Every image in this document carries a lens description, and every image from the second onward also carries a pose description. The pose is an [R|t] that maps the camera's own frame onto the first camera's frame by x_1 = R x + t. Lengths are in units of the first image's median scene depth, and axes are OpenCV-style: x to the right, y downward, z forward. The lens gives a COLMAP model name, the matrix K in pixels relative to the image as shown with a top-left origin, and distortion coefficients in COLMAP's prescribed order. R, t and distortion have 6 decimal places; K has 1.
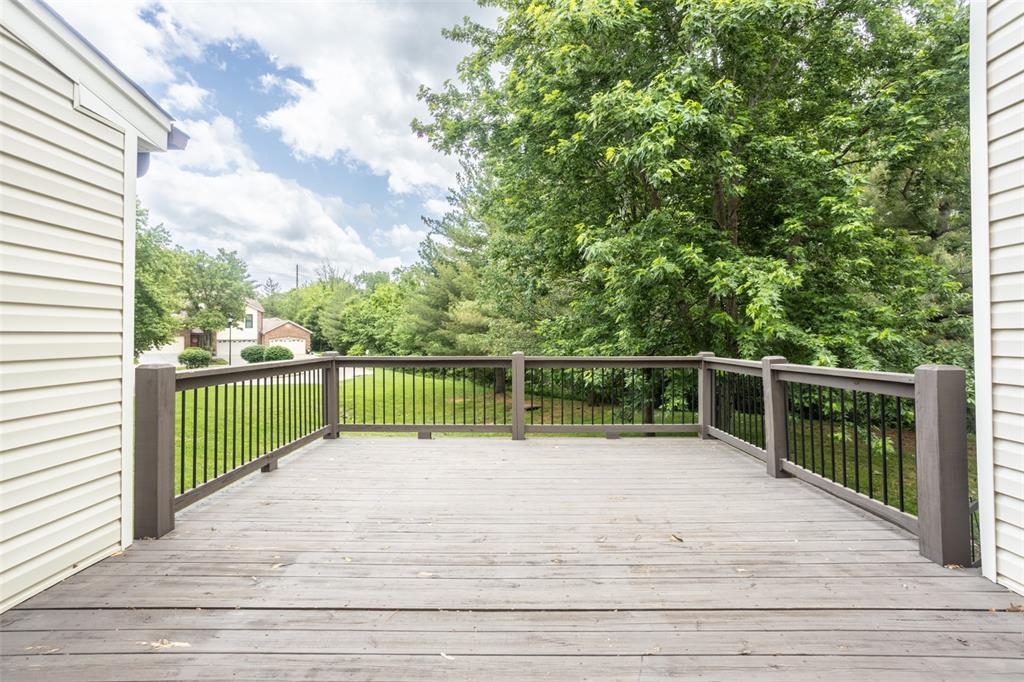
lens RADIAL K [[472.1, 0, 512.0], [0, 472.1, 341.0], [0, 0, 1]] dist [-0.014687, 0.011980]
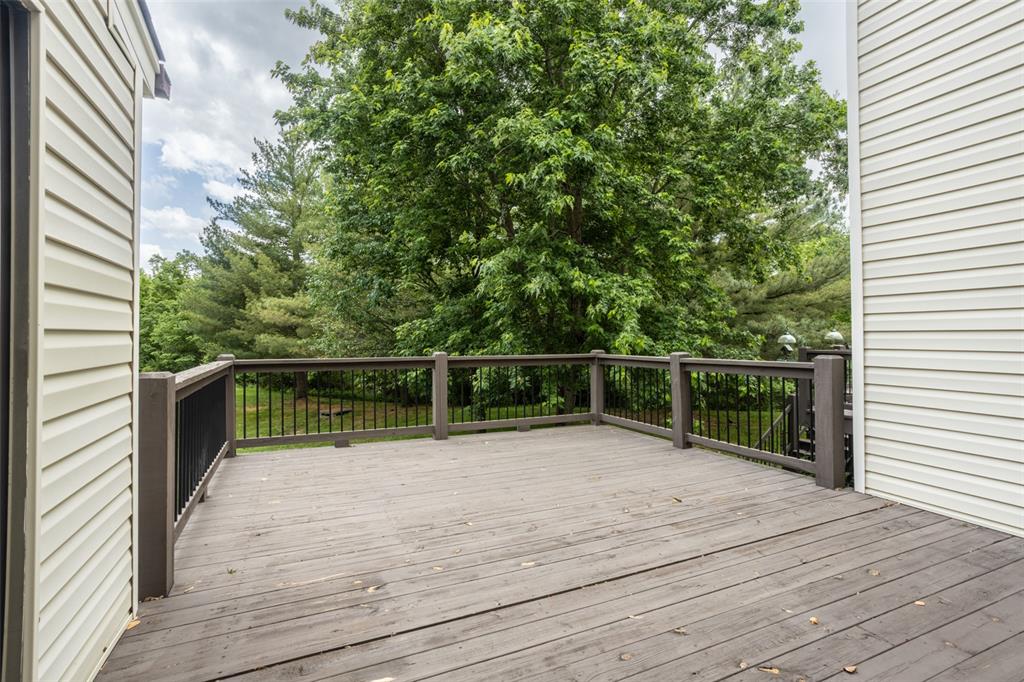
lens RADIAL K [[464.3, 0, 510.7], [0, 464.3, 329.6], [0, 0, 1]] dist [-0.003111, 0.000305]
pose [[0.908347, 0.010728, 0.418080, -0.549440], [0.000623, 0.999635, -0.027005, -0.001968], [-0.418217, 0.024790, 0.908009, 0.048084]]
